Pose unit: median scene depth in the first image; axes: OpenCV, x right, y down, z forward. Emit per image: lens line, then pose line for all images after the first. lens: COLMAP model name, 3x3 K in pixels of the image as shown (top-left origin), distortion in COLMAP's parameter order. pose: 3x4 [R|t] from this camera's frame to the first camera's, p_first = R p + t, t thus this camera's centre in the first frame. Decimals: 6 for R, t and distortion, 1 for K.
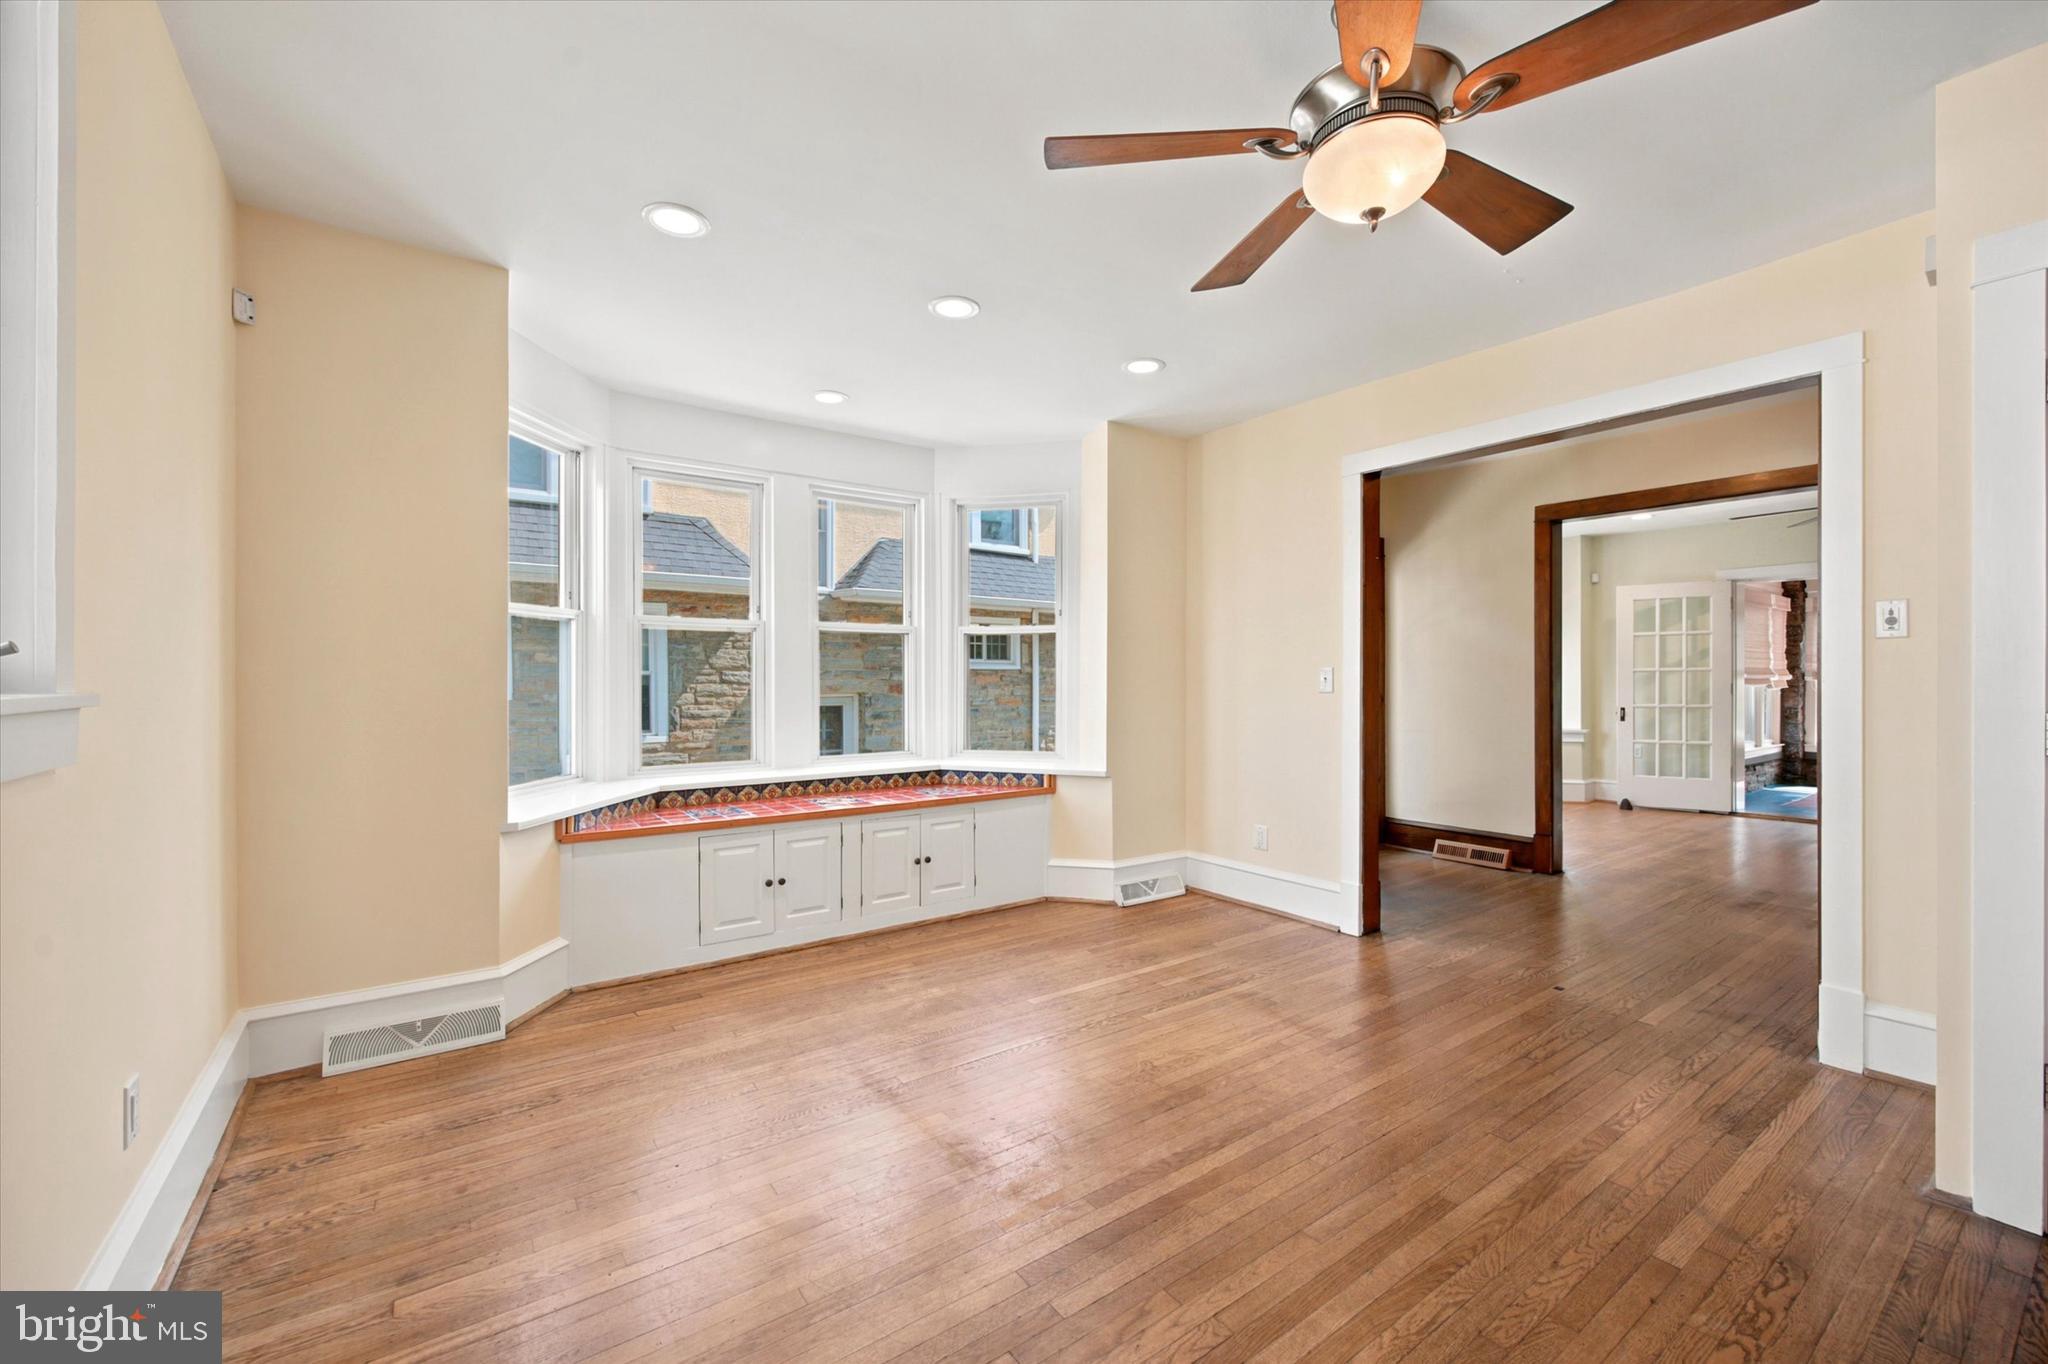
lens RADIAL K [[816.4, 0, 1005.9], [0, 816.4, 680.7], [0, 0, 1]] dist [-0.001175, 0.000497]
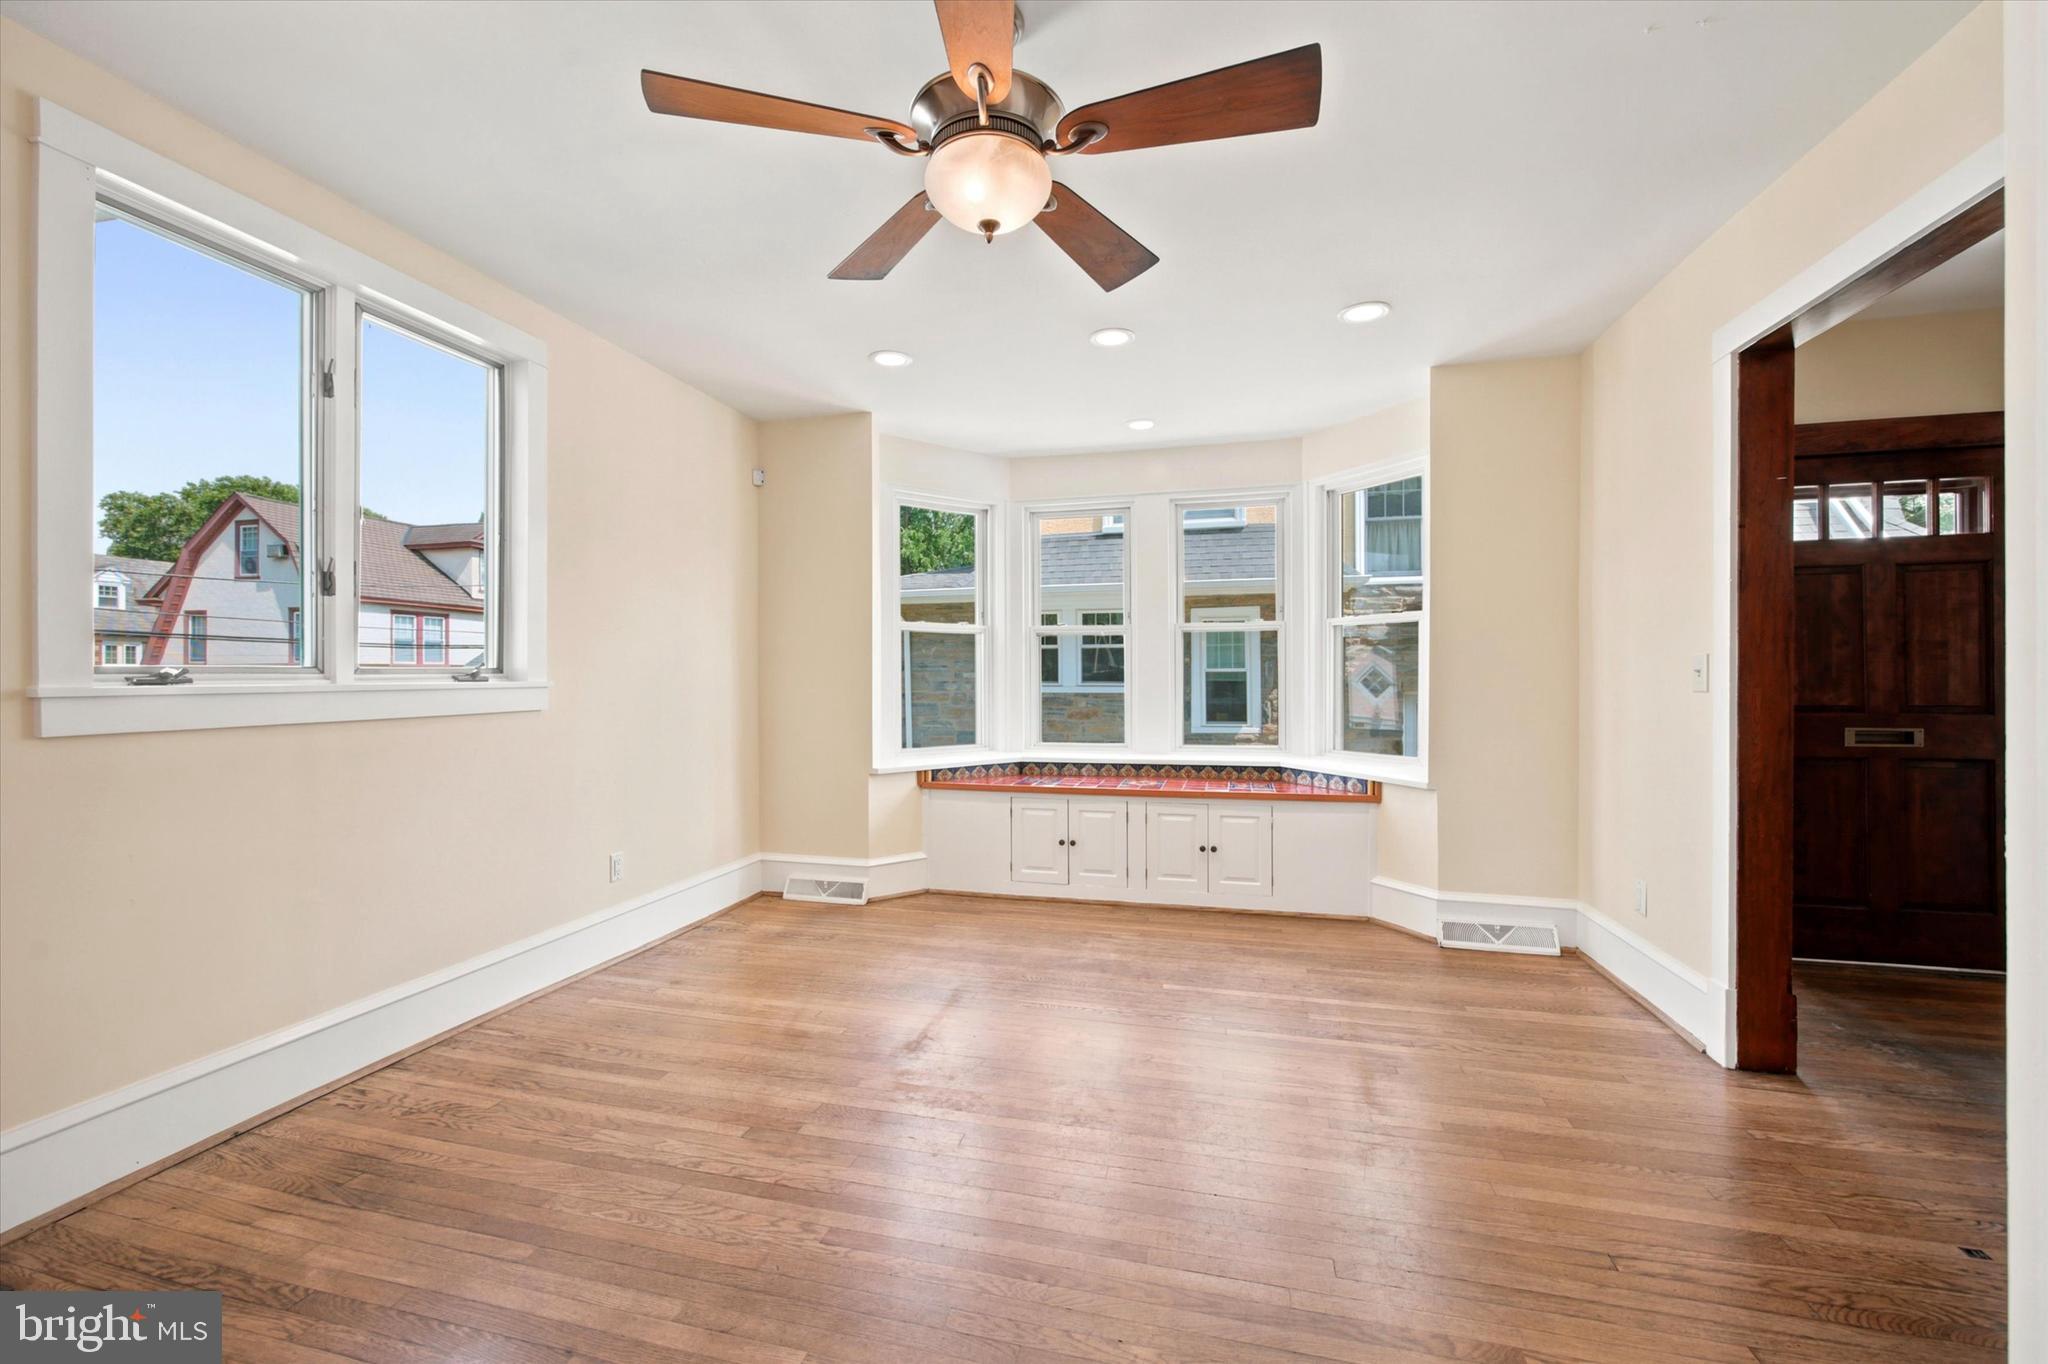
lens RADIAL K [[816.4, 0, 1039.8], [0, 816.4, 679.8], [0, 0, 1]] dist [-0.001175, 0.000497]
pose [[0.657460, 0.000641, -0.753489, 0.775163], [0.001660, 0.999996, 0.002299, 0.002291], [0.753487, -0.002763, 0.657457, 0.220854]]
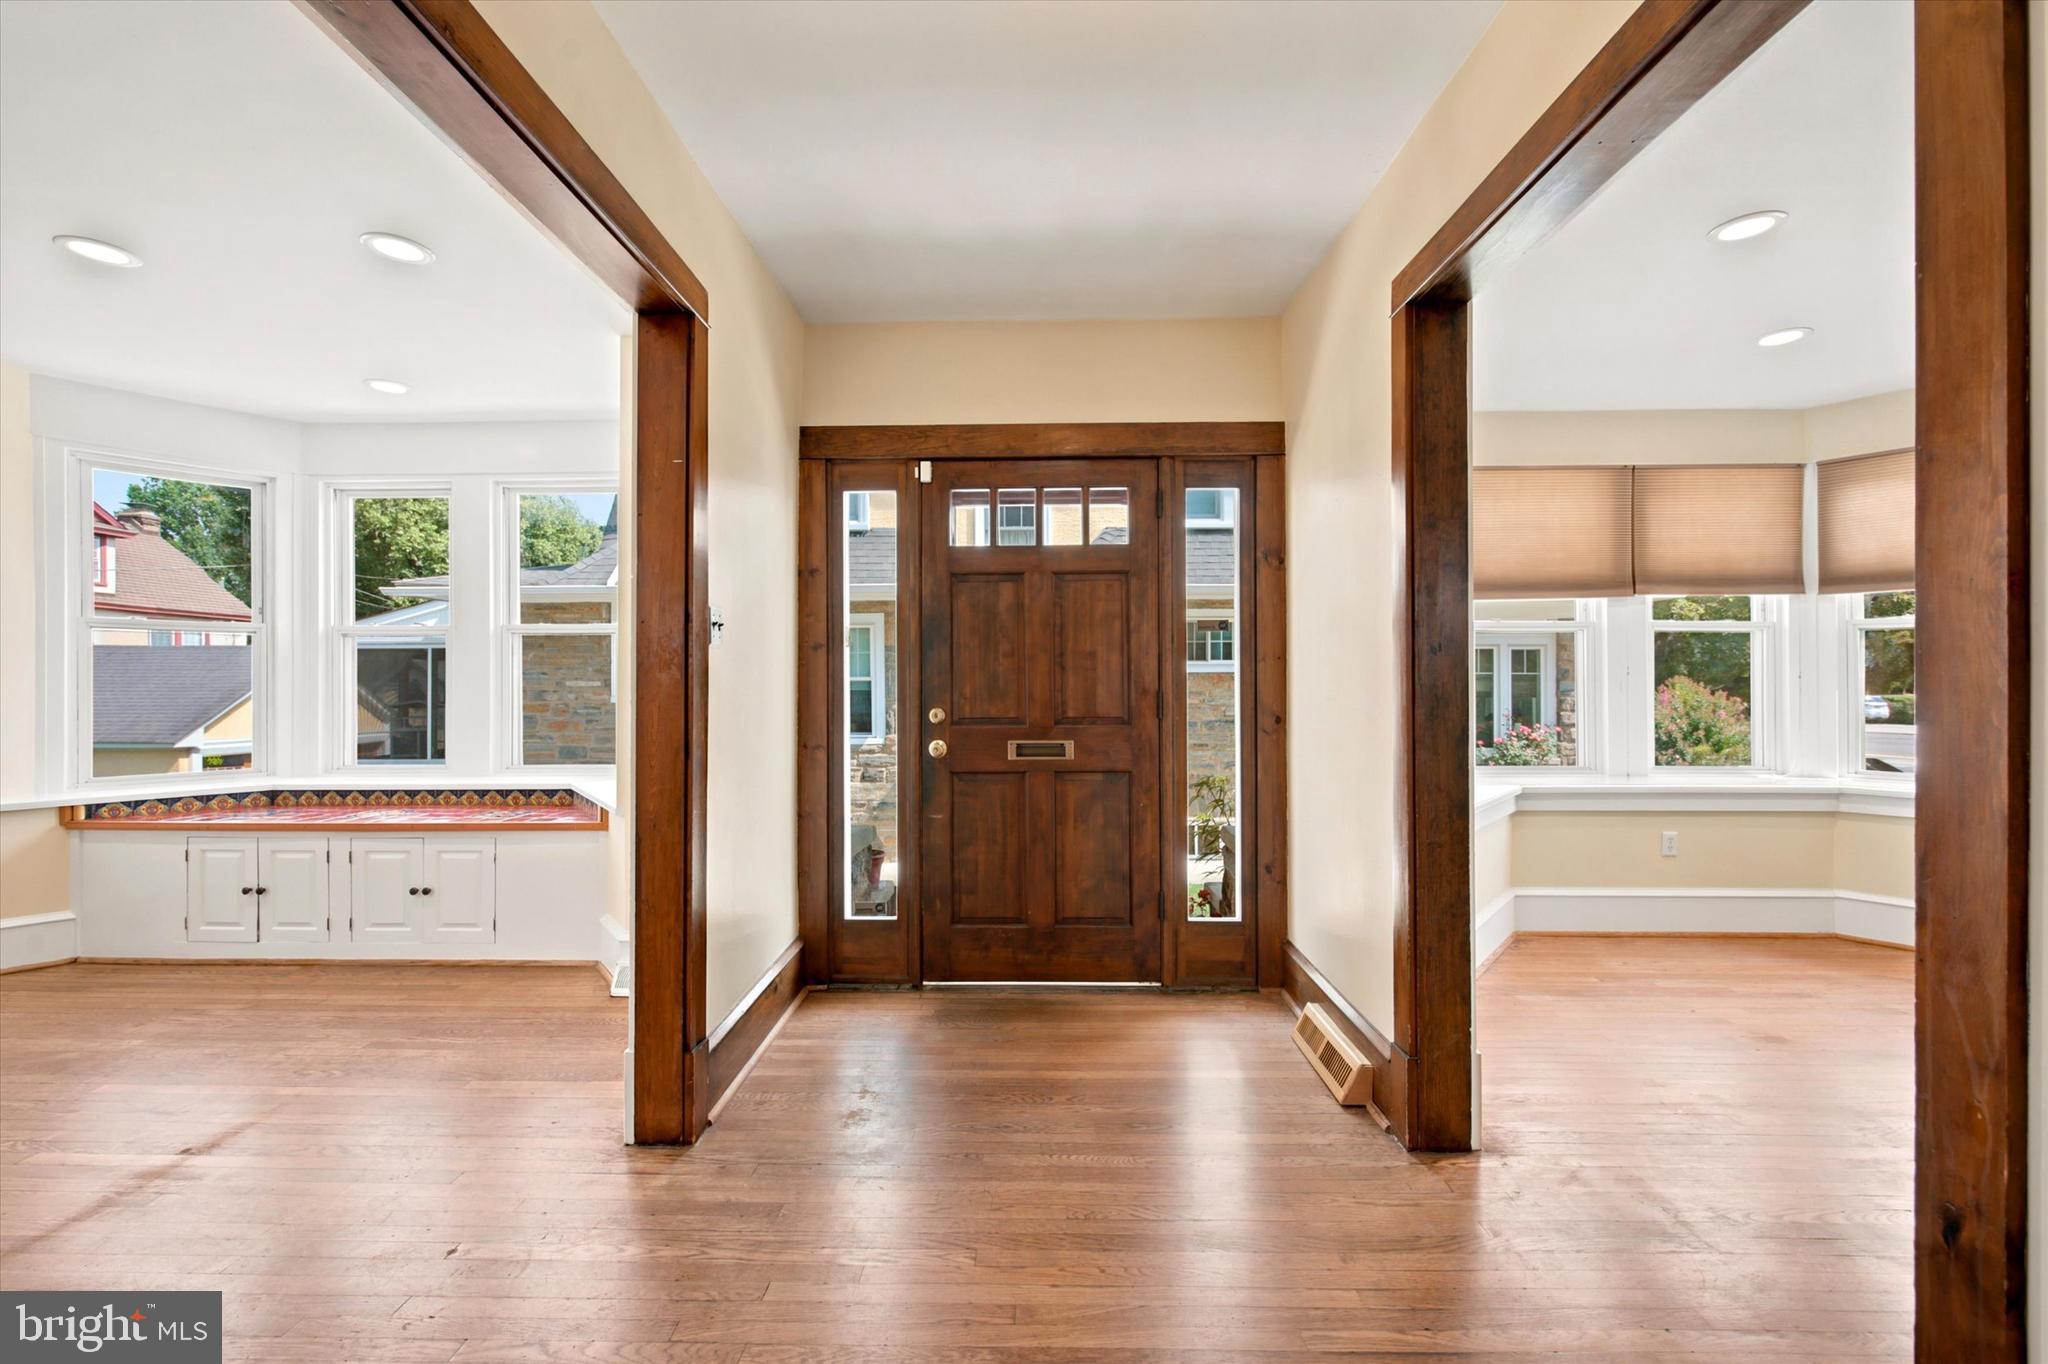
lens RADIAL K [[816.4, 0, 1044.8], [0, 816.4, 681.0], [0, 0, 1]] dist [-0.001175, 0.000497]
pose [[0.806154, -0.003959, -0.591692, 1.371730], [0.000331, 0.999980, -0.006240, 0.000006], [0.591705, 0.004835, 0.806140, 0.986716]]
